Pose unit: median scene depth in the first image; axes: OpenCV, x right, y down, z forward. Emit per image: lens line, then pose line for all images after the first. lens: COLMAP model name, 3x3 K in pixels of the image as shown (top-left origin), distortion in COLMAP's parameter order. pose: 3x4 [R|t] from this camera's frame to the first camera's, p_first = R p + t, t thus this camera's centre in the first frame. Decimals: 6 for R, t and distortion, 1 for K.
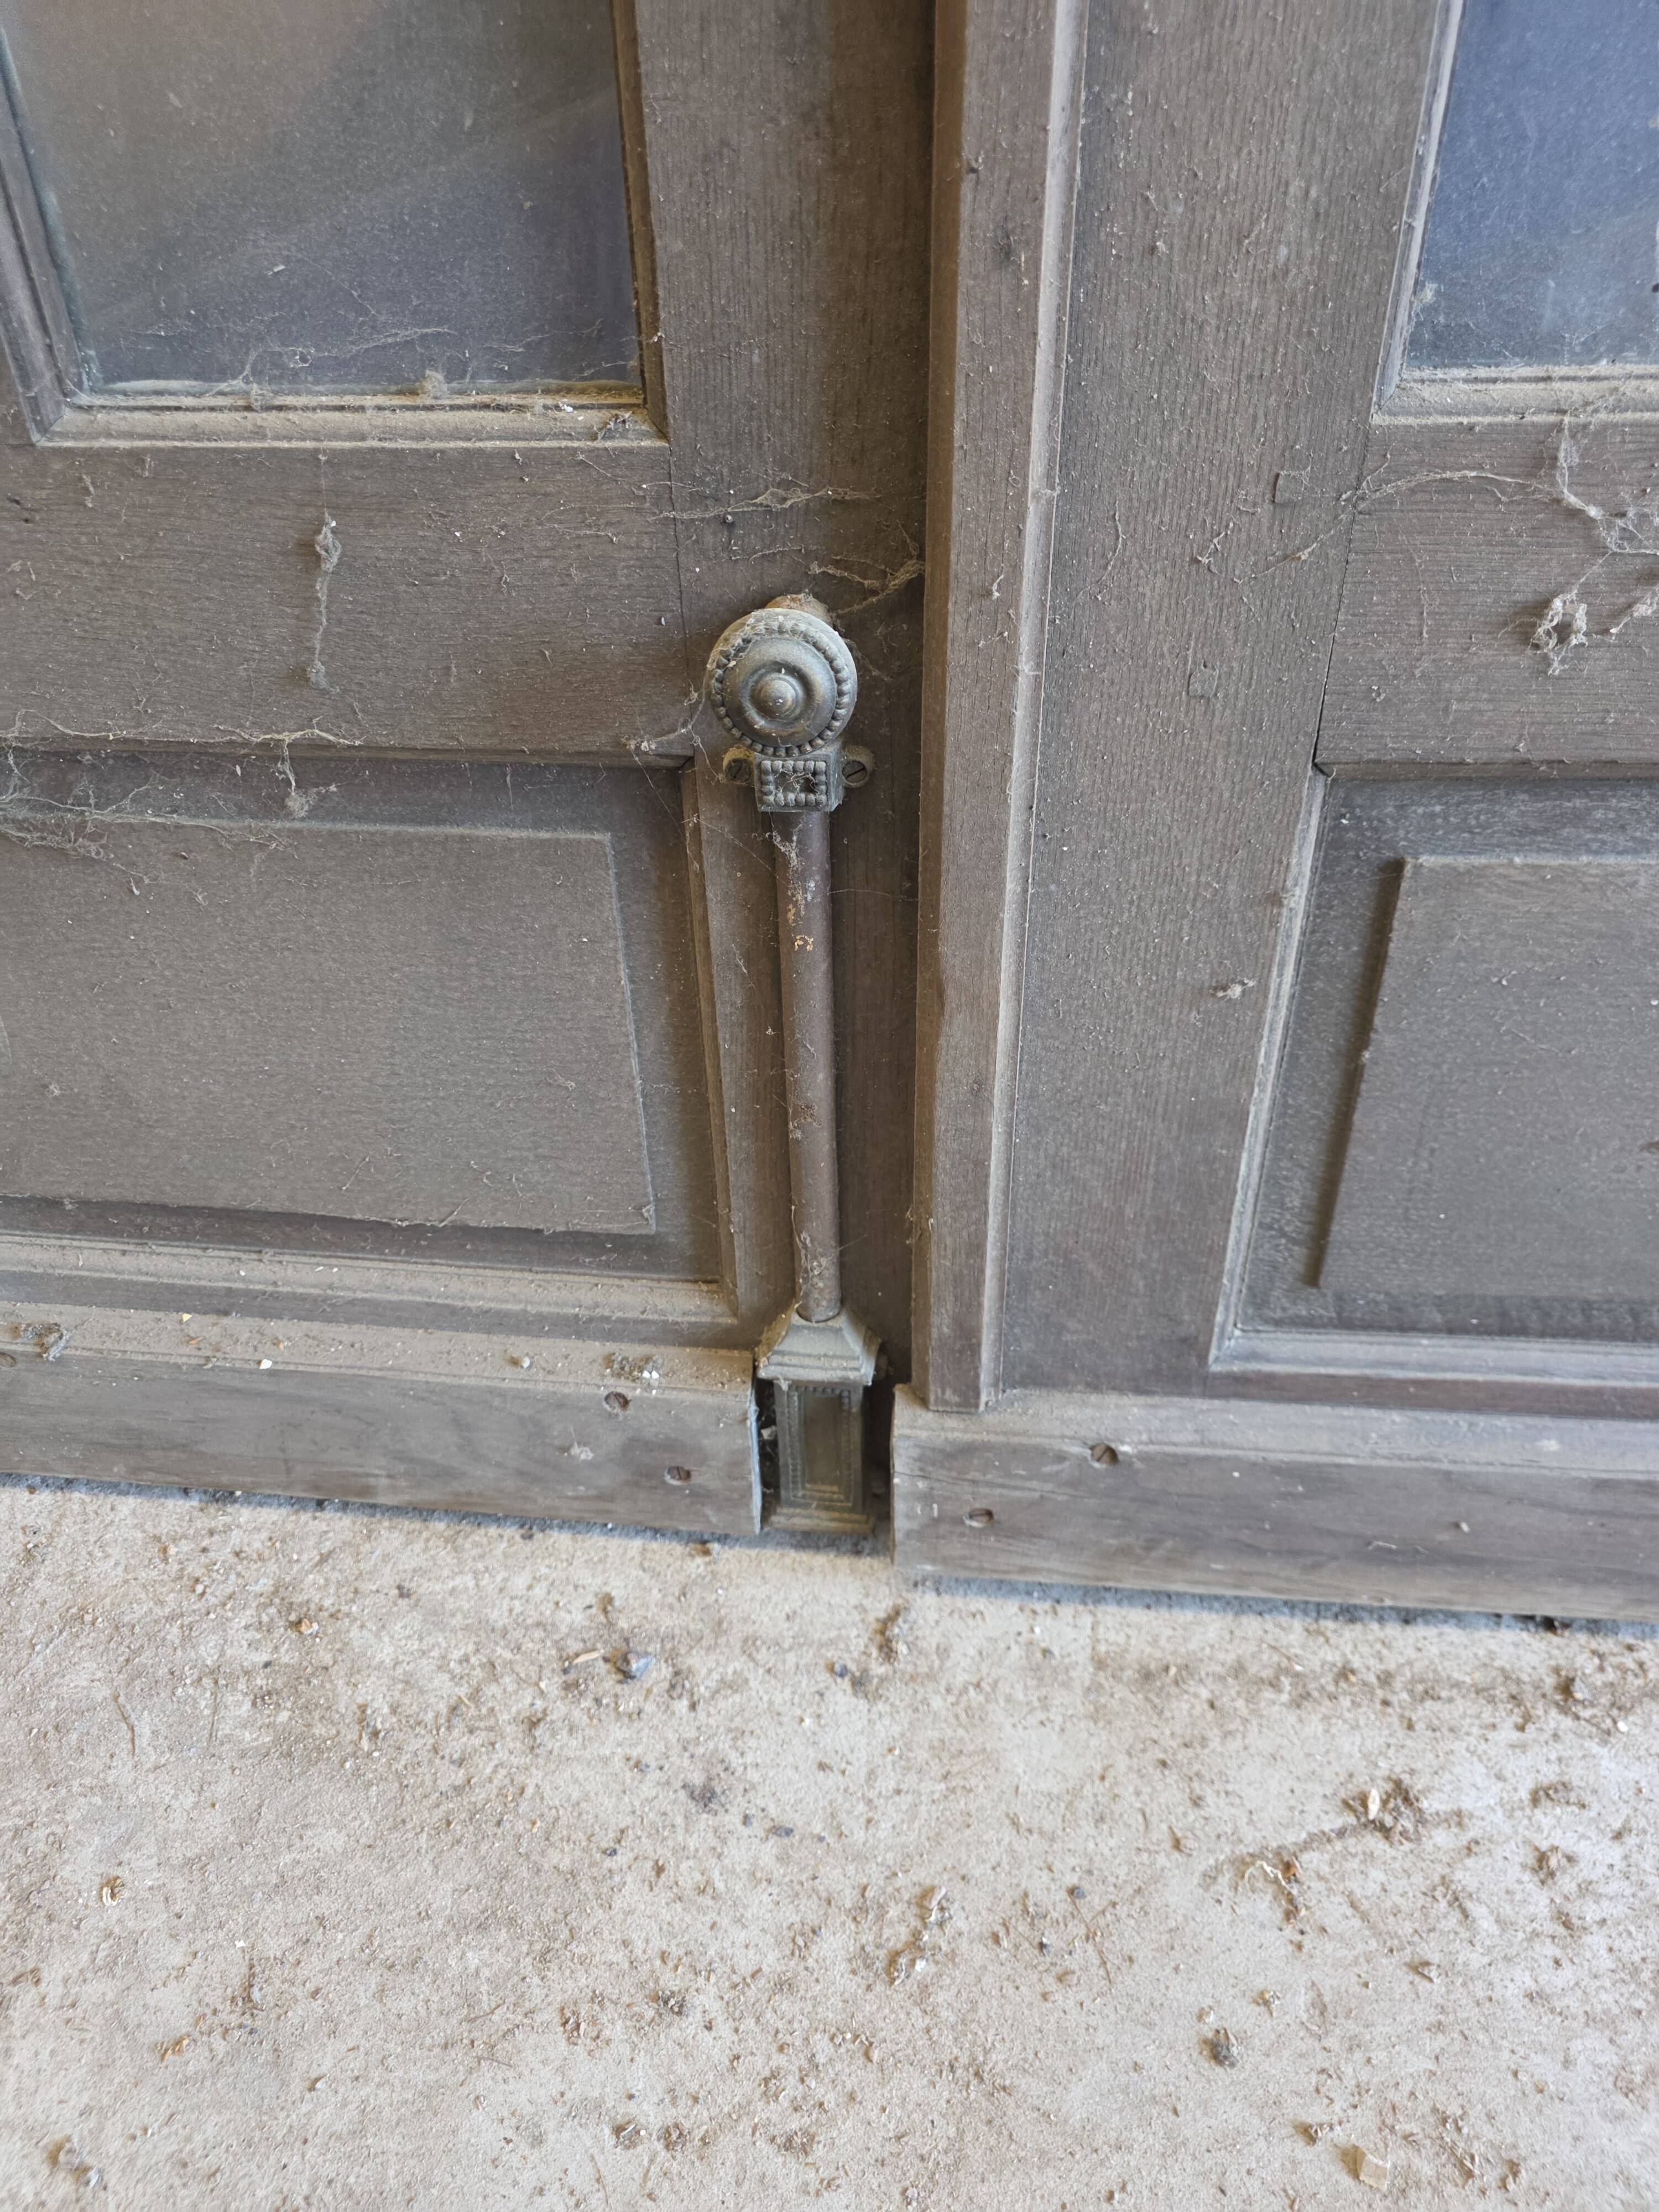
lens RADIAL K [[1475.8, 0, 813.6], [0, 1475.8, 1088.8], [0, 0, 1]] dist [0.045259, -0.033931]
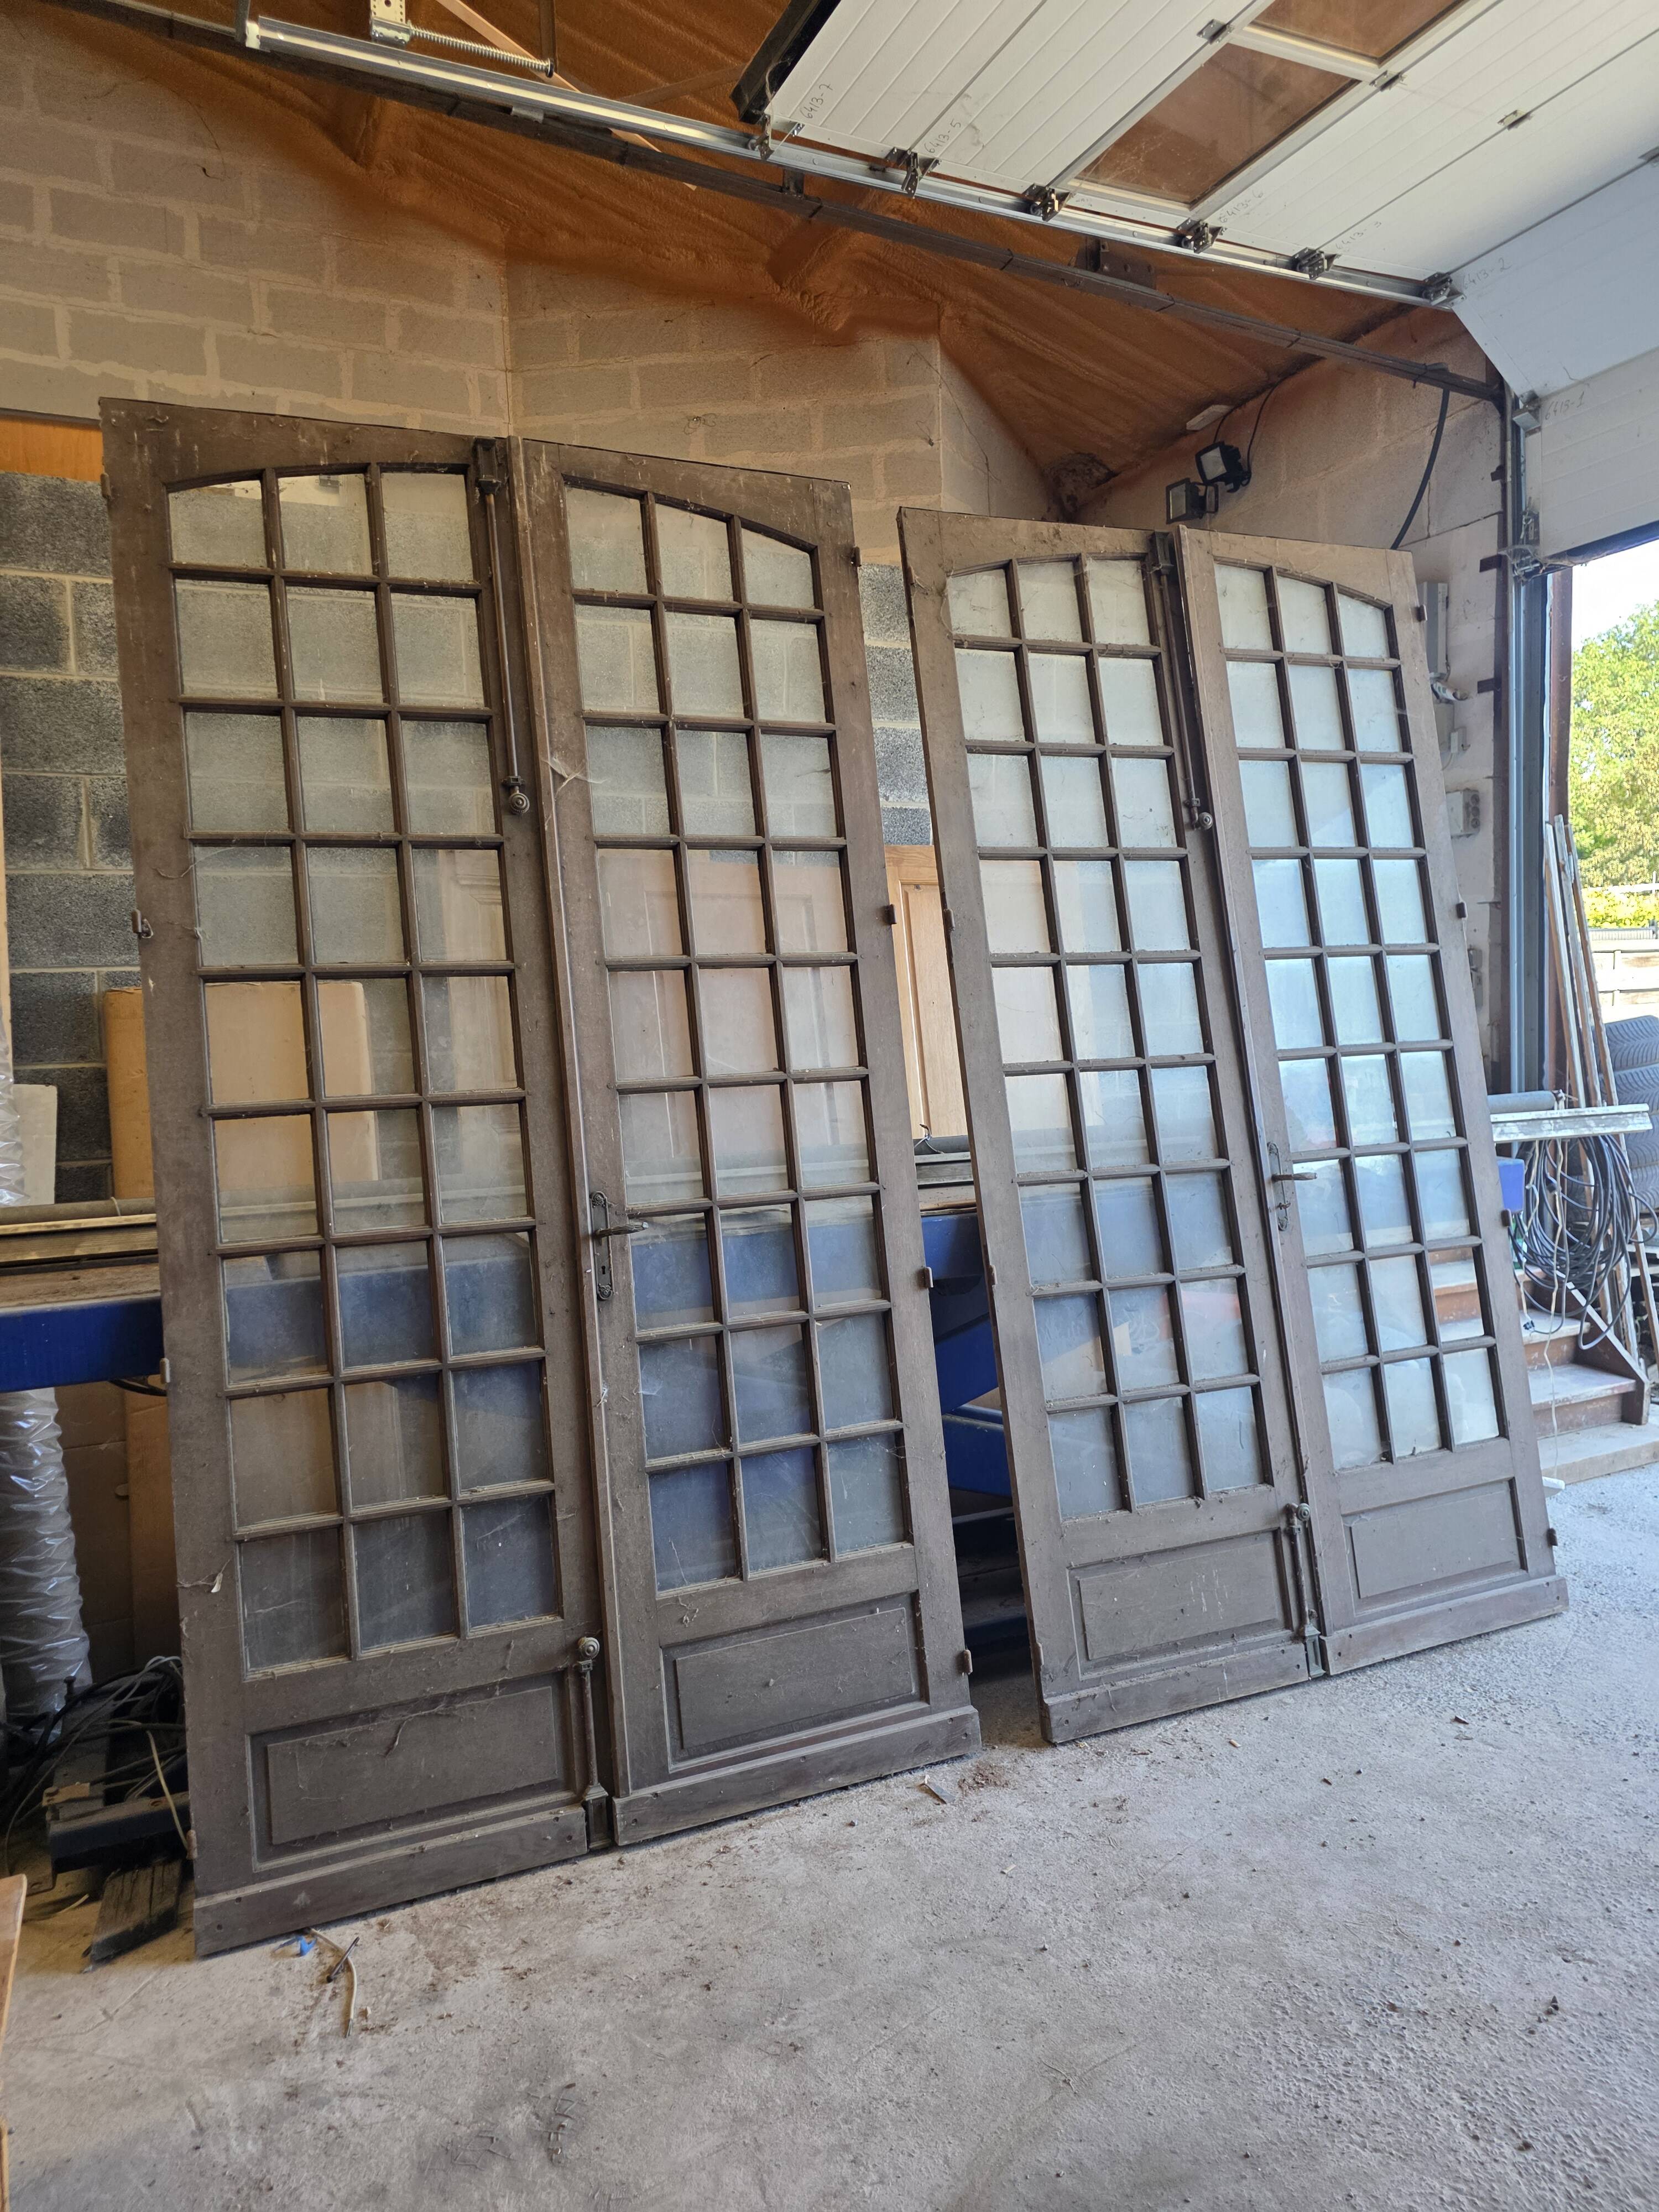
lens RADIAL K [[1477.5, 0, 806.3], [0, 1477.5, 1100.7], [0, 0, 1]] dist [0.047292, -0.034888]
pose [[0.871431, -0.015434, 0.490276, -1.937223], [0.327974, 0.761563, -0.558977, 1.549486], [-0.364749, 0.647907, 0.668711, -4.415479]]
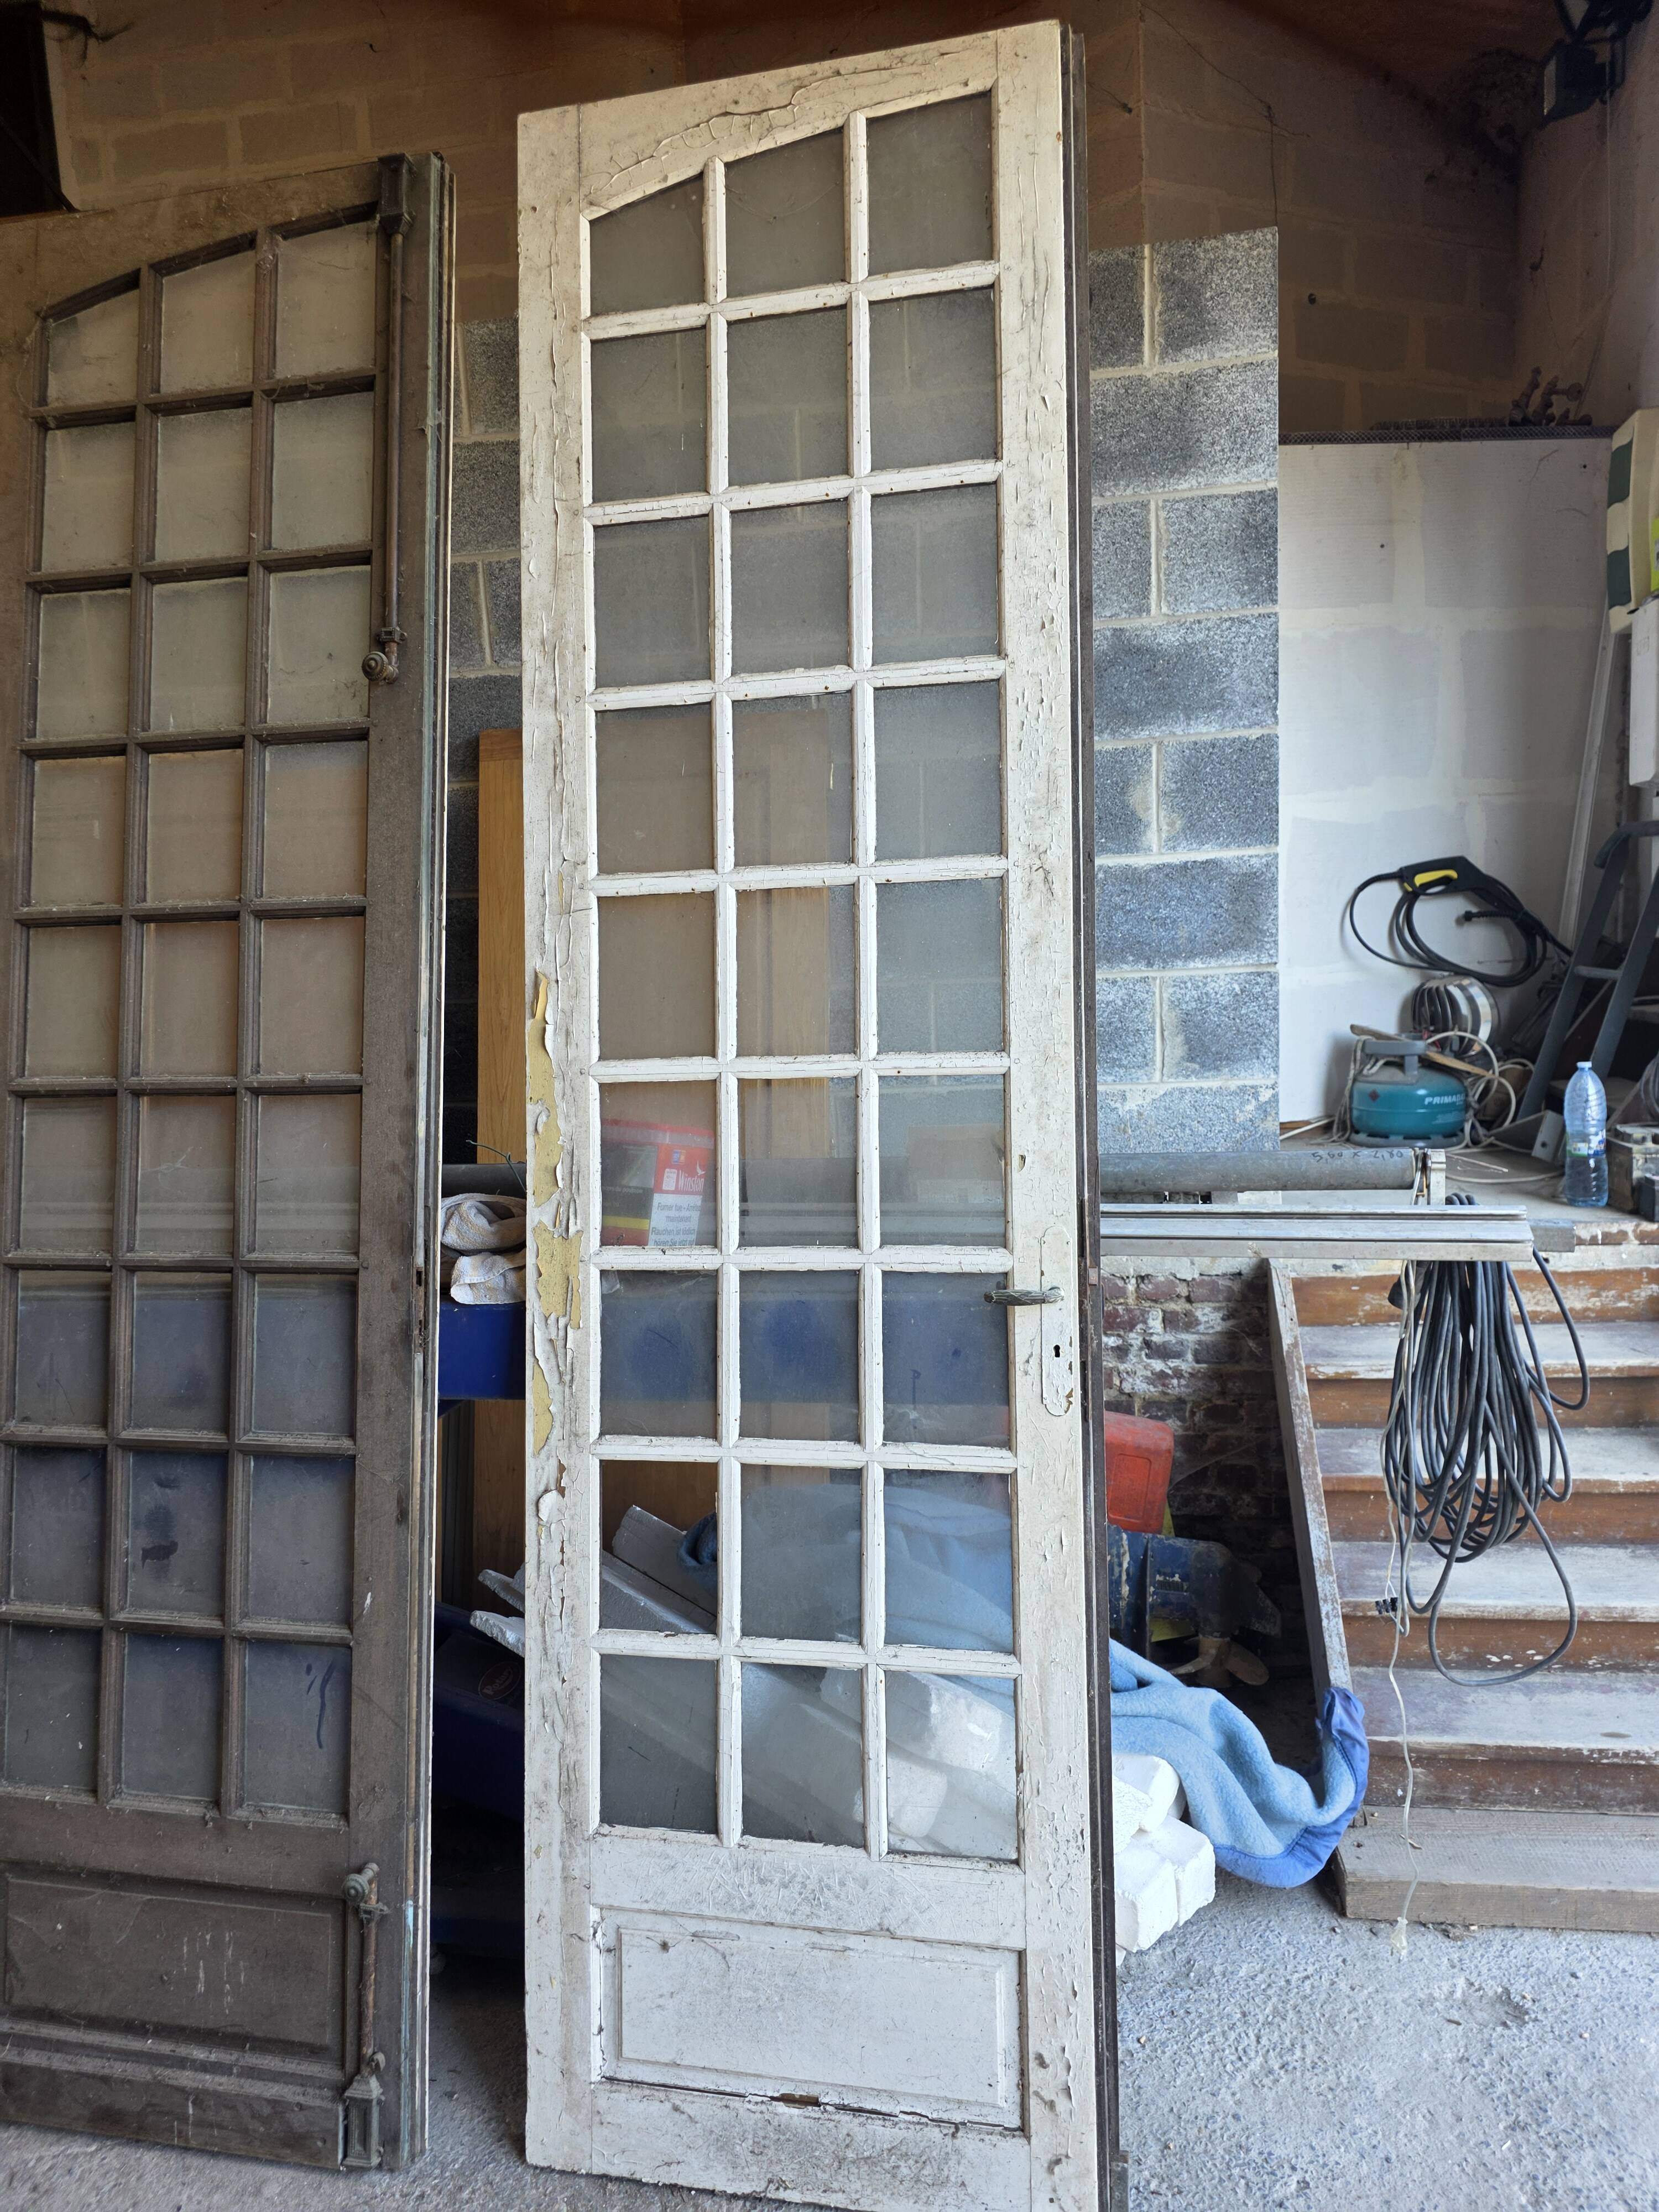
lens RADIAL K [[1477.5, 0, 826.3], [0, 1477.5, 1107.3], [0, 0, 1]] dist [0.047292, -0.034888]
pose [[0.995927, 0.013870, -0.089091, 4.627599], [-0.063035, 0.813610, -0.577984, 0.487497], [0.064469, 0.581245, 0.811170, -3.780694]]
